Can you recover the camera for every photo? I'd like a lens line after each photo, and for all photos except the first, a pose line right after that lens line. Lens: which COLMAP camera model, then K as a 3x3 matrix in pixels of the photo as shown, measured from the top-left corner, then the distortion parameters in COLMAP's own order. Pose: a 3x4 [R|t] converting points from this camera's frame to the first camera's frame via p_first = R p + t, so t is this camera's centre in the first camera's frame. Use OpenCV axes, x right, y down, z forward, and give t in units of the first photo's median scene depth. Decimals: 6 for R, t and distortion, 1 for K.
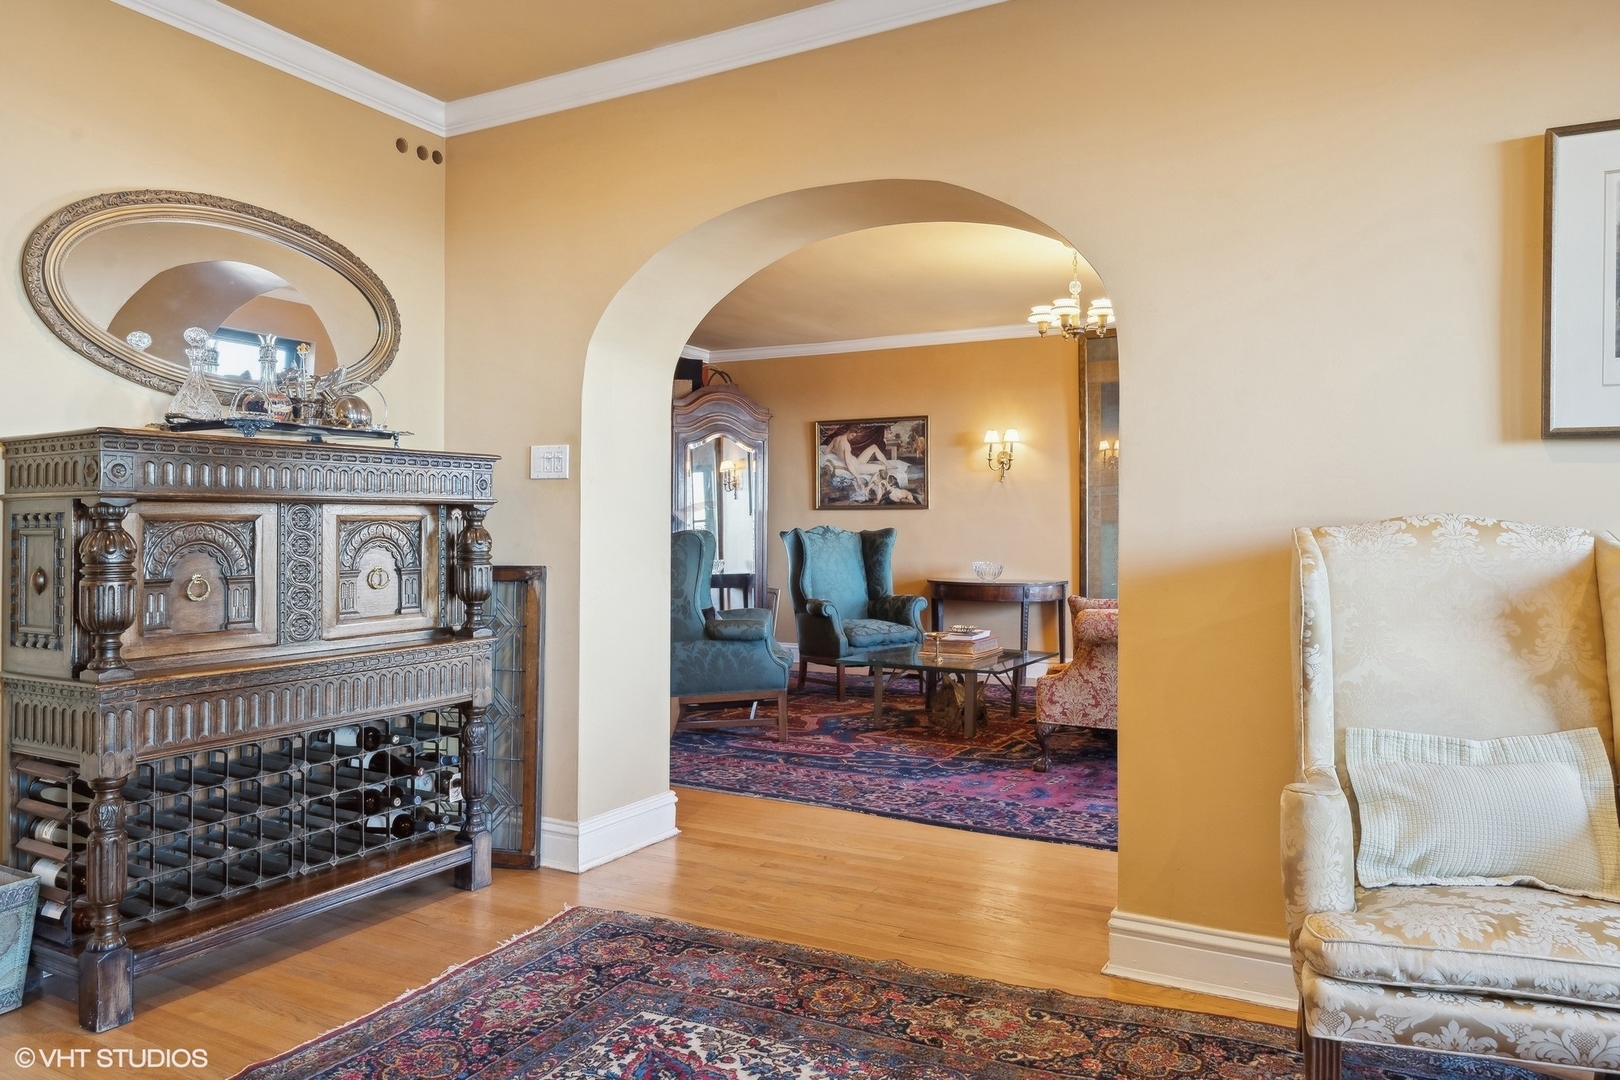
lens RADIAL K [[1089.6, 0, 781.7], [0, 1089.6, 516.5], [0, 0, 1]] dist [-0.007587, 0.003375]
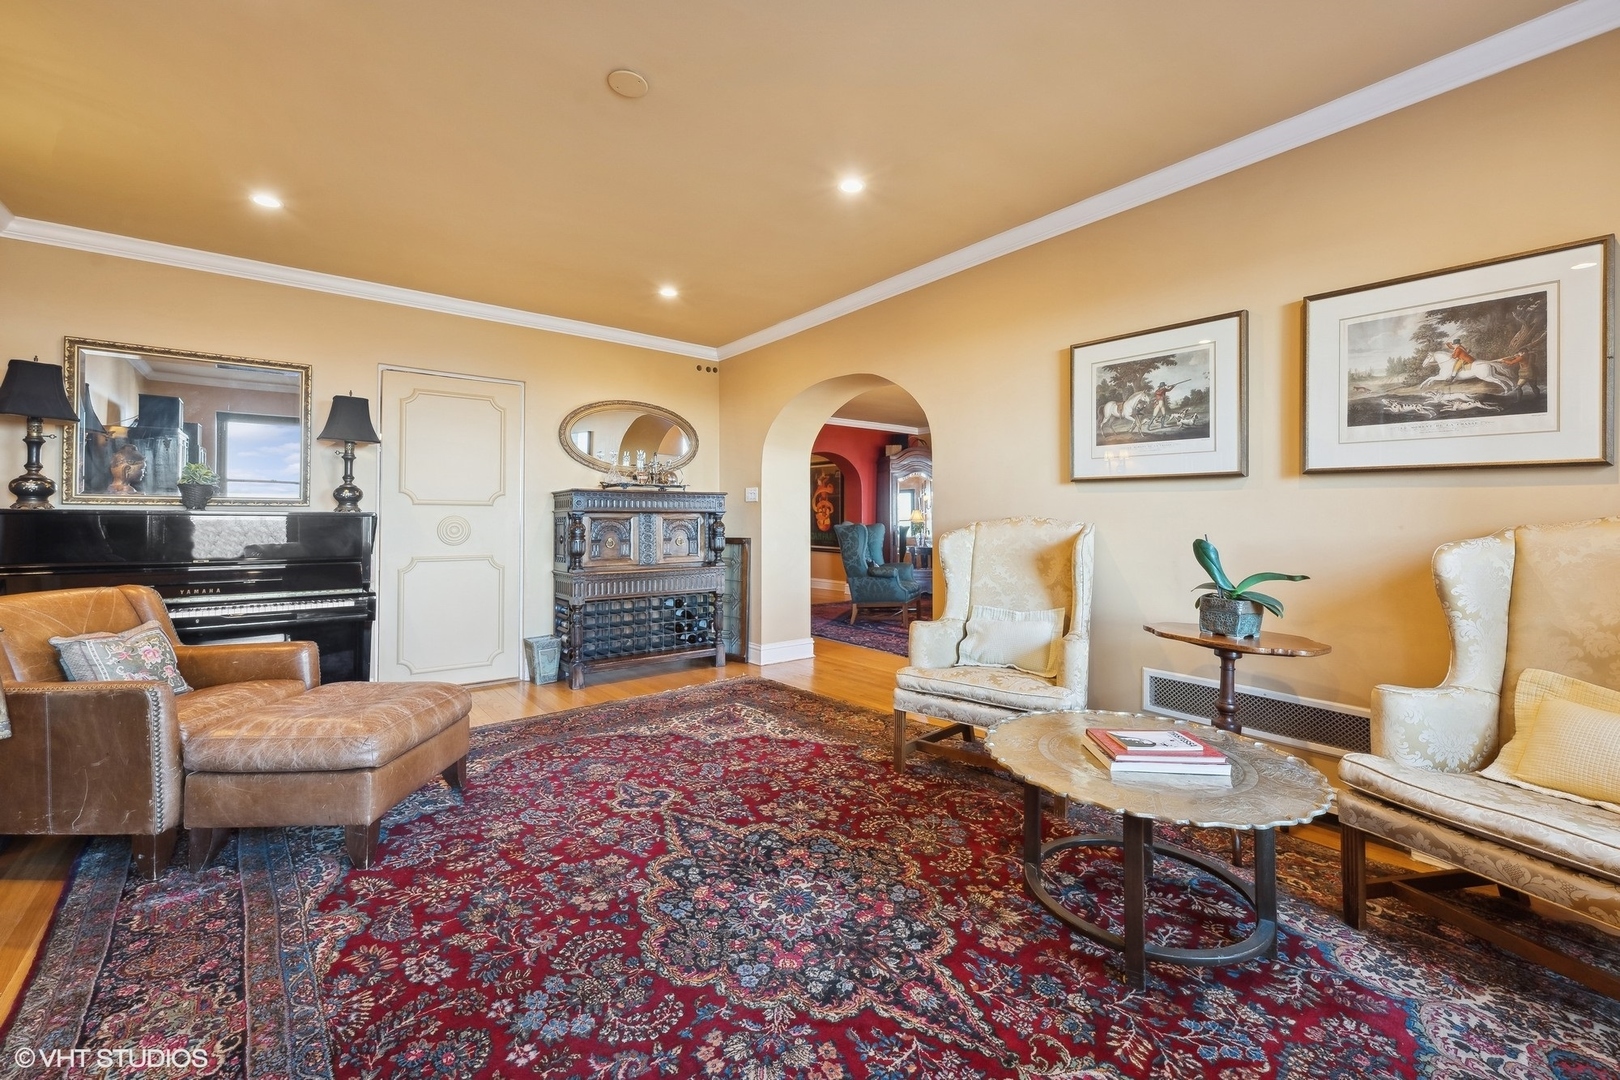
lens RADIAL K [[652.2, 0, 797.8], [0, 652.2, 514.3], [0, 0, 1]] dist [-0.001189, -0.000059]
pose [[0.923600, -0.004472, -0.383331, 0.468155], [0.003779, 0.999990, -0.002562, -0.002890], [0.383338, 0.000918, 0.923608, -0.315345]]
